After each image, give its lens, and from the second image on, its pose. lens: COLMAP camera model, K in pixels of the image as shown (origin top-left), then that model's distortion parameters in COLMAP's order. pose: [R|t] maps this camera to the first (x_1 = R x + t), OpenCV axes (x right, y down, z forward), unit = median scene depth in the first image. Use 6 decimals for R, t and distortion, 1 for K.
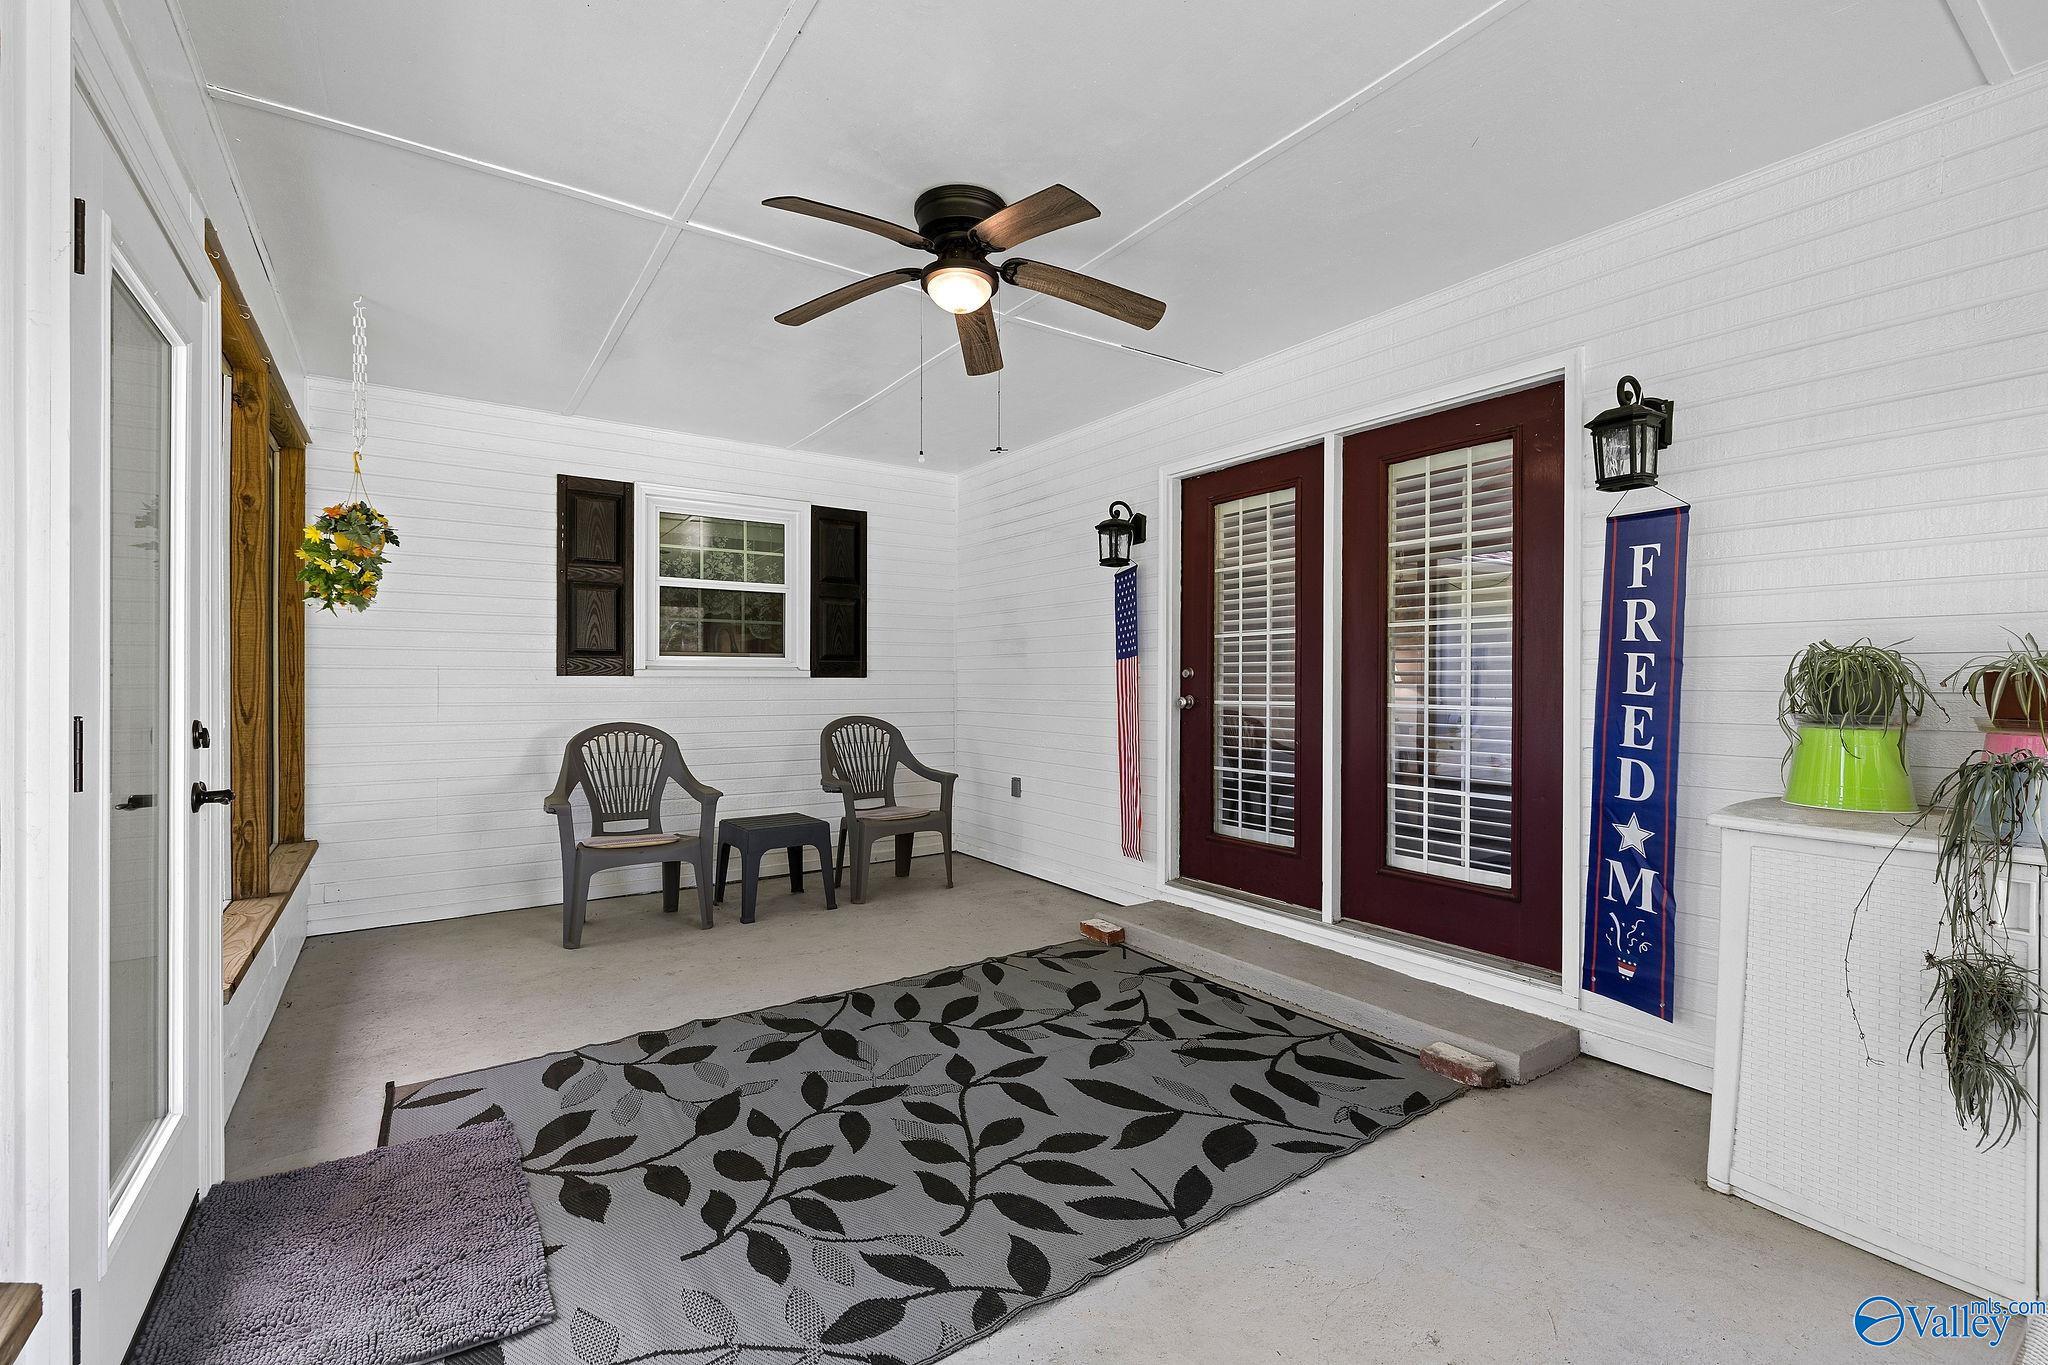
lens RADIAL K [[880.1, 0, 1024.2], [0, 880.1, 683.2], [0, 0, 1]] dist [-0.016145, -0.000204]
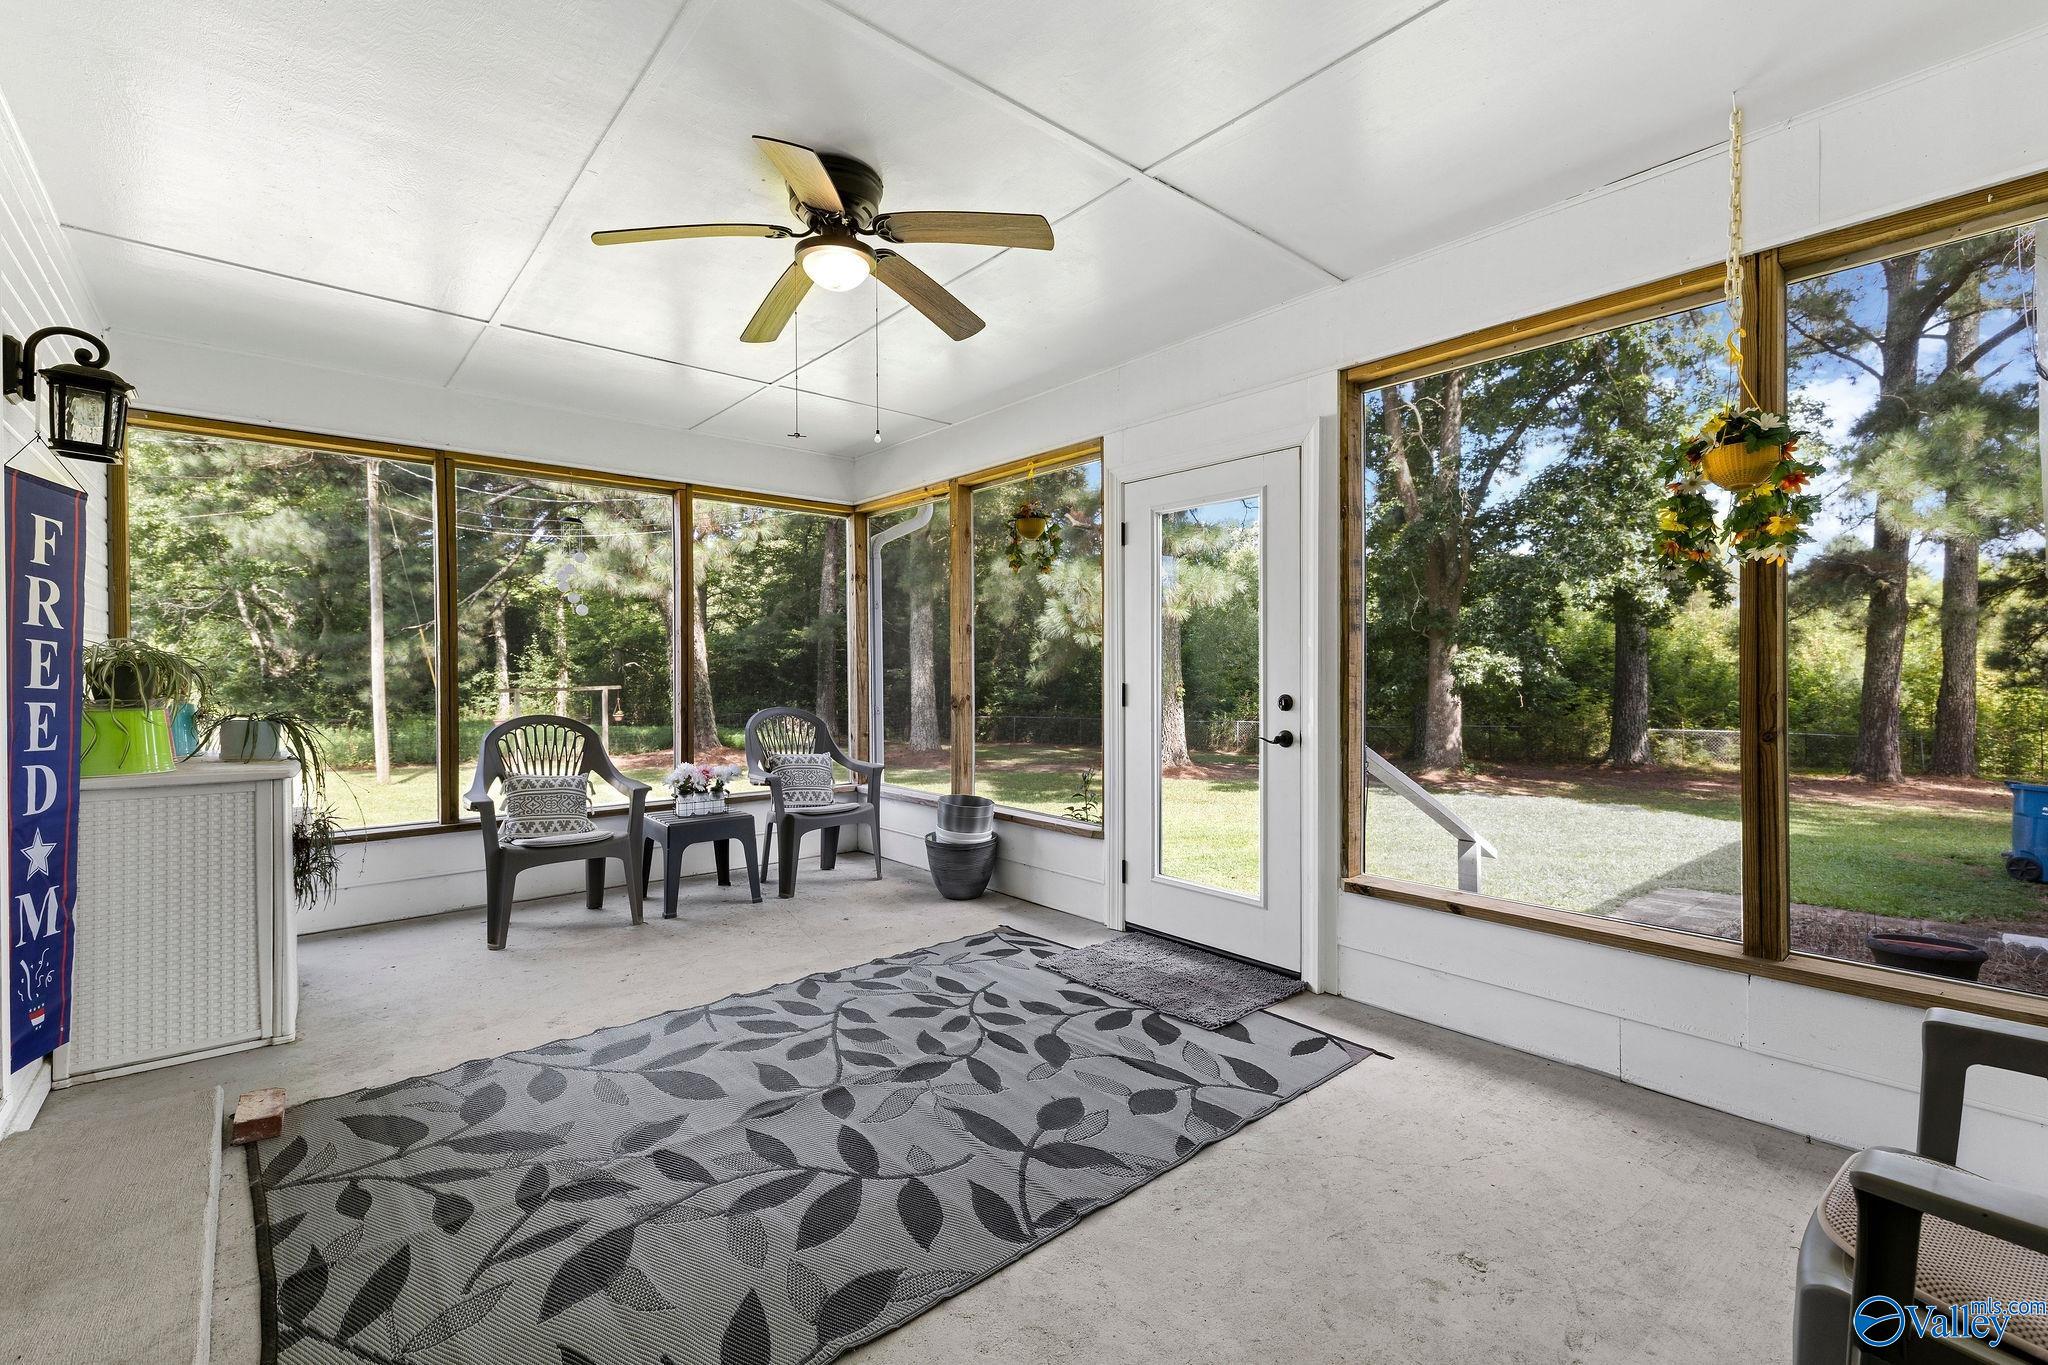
lens RADIAL K [[880.1, 0, 1022.2], [0, 880.1, 678.0], [0, 0, 1]] dist [-0.016145, -0.000204]
pose [[-0.994541, -0.002480, -0.104312, -0.170037], [-0.003103, 0.999978, 0.005808, -0.005488], [0.104296, 0.006100, -0.994528, 1.962934]]
